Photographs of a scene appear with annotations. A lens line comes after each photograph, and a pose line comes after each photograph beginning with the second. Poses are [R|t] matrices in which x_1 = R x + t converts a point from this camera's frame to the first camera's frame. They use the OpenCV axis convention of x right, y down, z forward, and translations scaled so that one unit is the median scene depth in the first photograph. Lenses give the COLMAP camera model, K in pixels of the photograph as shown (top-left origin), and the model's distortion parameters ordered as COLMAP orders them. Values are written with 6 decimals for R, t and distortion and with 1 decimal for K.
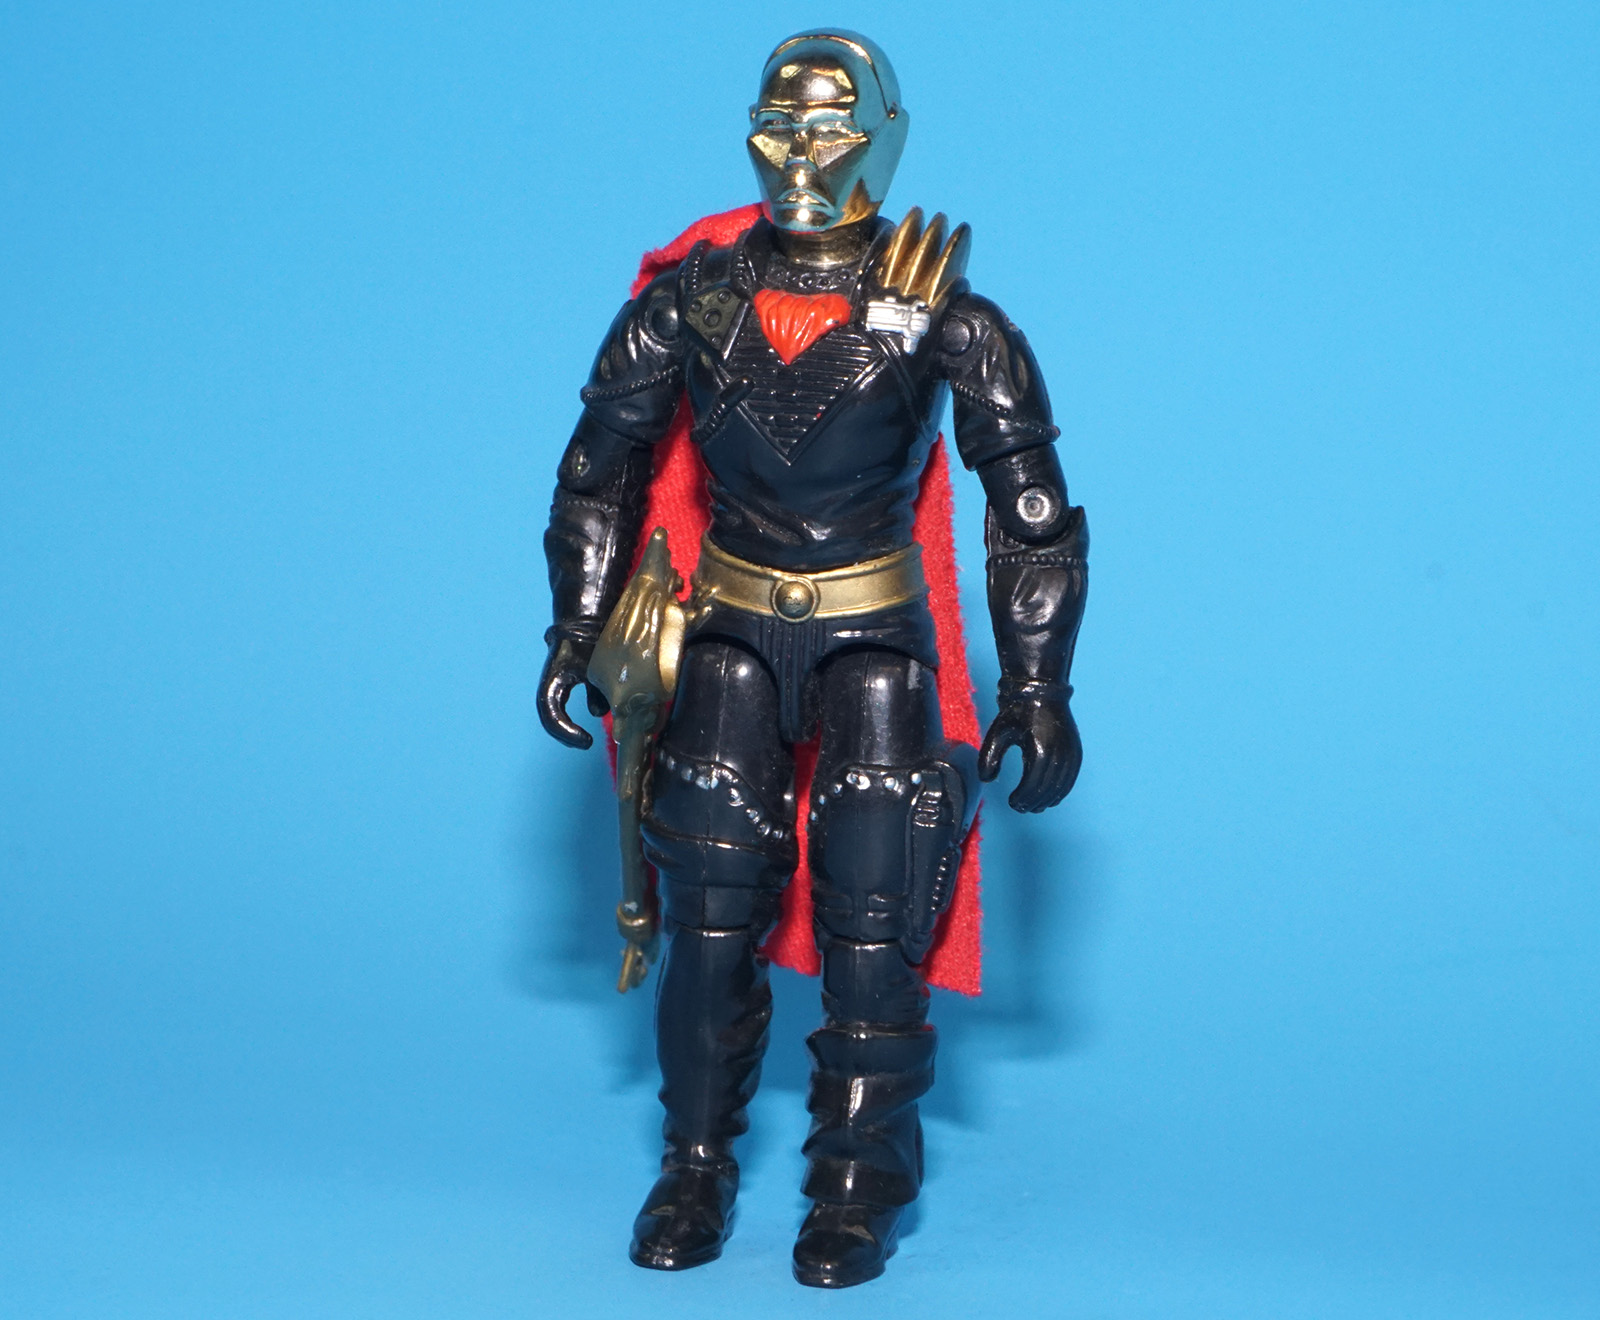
lens RADIAL K [[3894.7, 0, 800.0], [0, 3894.7, 660.0], [0, 0, 1]] dist [0.003176, 0.401612]
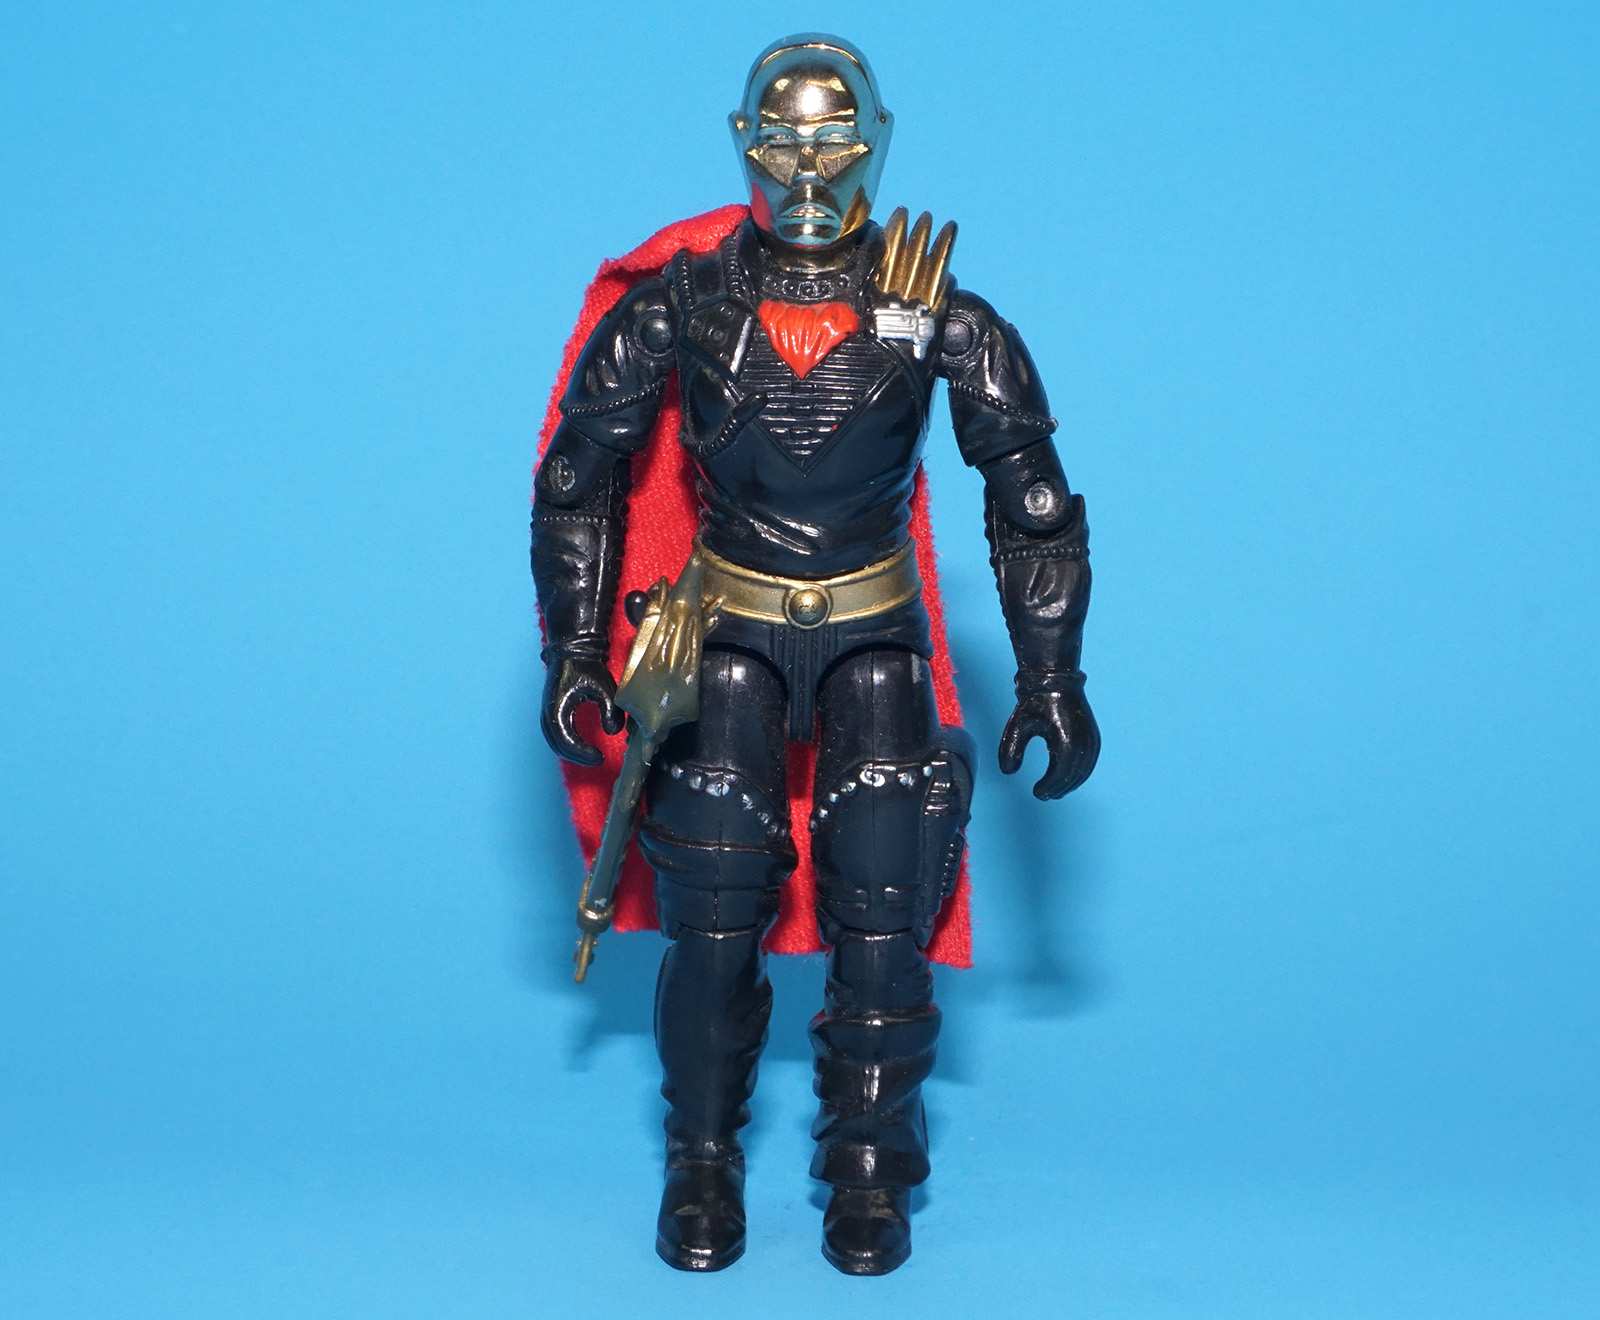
lens RADIAL K [[3894.7, 0, 800.0], [0, 3894.7, 660.0], [0, 0, 1]] dist [0.003176, 0.401612]
pose [[0.983291, -0.074817, 0.165956, -0.170471], [0.064205, 0.995589, 0.068418, -0.070485], [-0.170342, -0.056620, 0.983757, 0.012496]]
